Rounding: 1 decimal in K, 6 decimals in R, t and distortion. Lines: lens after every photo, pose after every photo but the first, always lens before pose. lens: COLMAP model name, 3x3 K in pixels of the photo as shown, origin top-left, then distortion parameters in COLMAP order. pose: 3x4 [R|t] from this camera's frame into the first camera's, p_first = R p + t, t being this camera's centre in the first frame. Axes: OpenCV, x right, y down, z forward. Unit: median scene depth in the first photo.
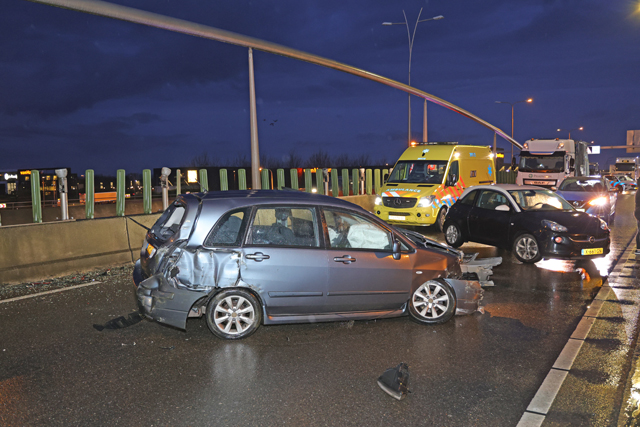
lens RADIAL K [[604.2, 0, 320.9], [0, 604.2, 214.5], [0, 0, 1]] dist [0.053095, 0.000000]
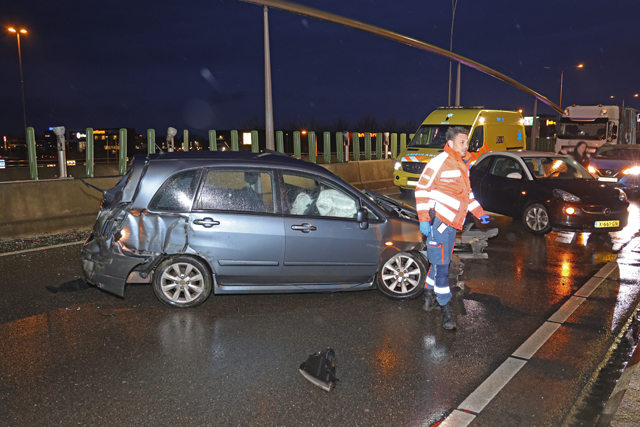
lens RADIAL K [[583.3, 0, 320.1], [0, 583.3, 210.6], [0, 0, 1]] dist [0.038276, -0.004108]
pose [[0.996126, 0.027538, -0.083515, 0.098977], [-0.022714, 0.998048, 0.058178, -0.003520], [0.084954, -0.056056, 0.994807, 0.077690]]
